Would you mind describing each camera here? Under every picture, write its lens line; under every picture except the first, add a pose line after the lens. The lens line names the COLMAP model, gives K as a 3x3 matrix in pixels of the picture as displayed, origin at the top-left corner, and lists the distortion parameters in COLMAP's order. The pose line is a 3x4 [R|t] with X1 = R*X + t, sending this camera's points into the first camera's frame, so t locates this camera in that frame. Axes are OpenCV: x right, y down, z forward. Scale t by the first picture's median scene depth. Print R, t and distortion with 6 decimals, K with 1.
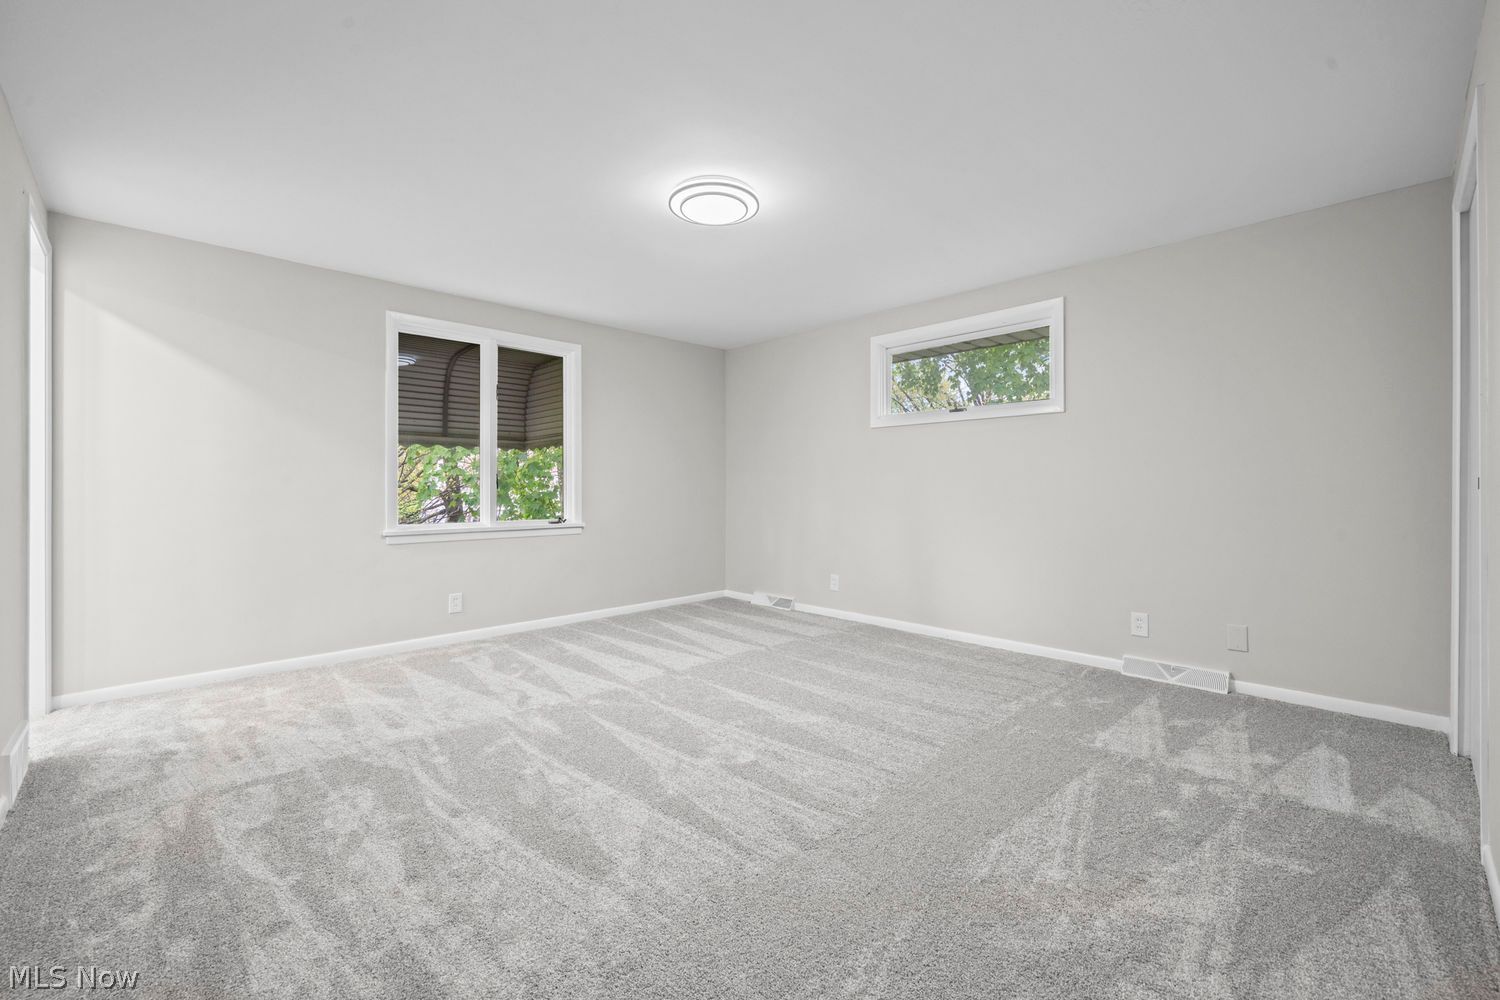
lens RADIAL K [[620.2, 0, 748.5], [0, 620.2, 492.5], [0, 0, 1]] dist [-0.000133, 0.000157]
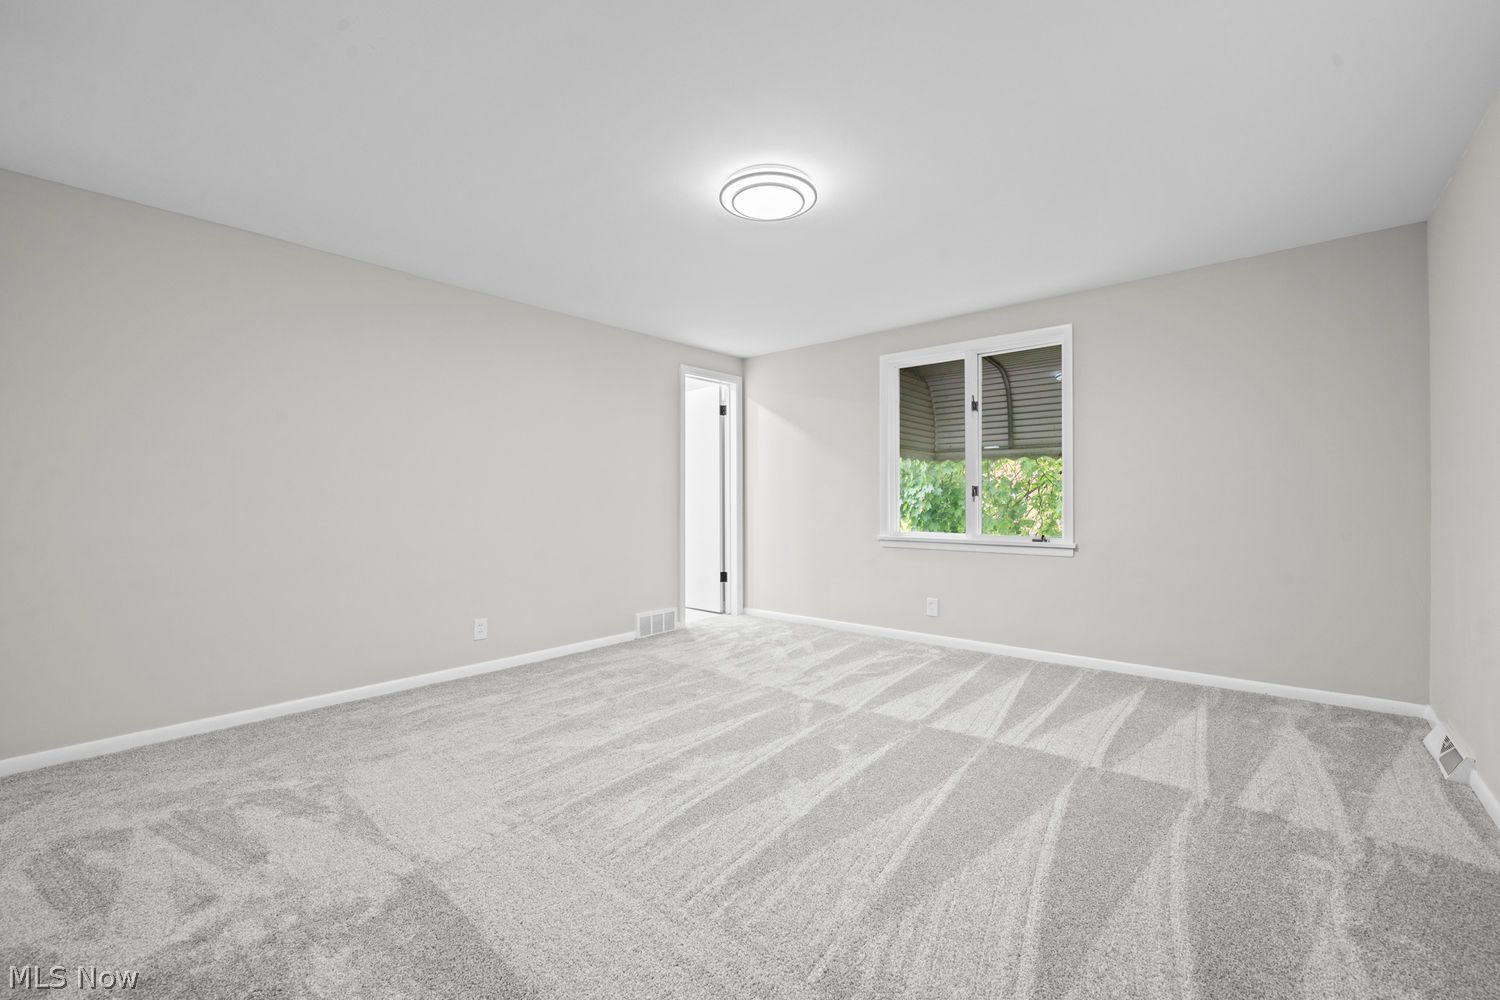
lens RADIAL K [[620.2, 0, 748.5], [0, 620.2, 492.5], [0, 0, 1]] dist [-0.000133, 0.000157]
pose [[0.091757, -0.014158, -0.995681, 0.753304], [-0.006345, 0.999870, -0.014802, -0.003163], [0.995761, 0.007675, 0.091655, 0.769592]]
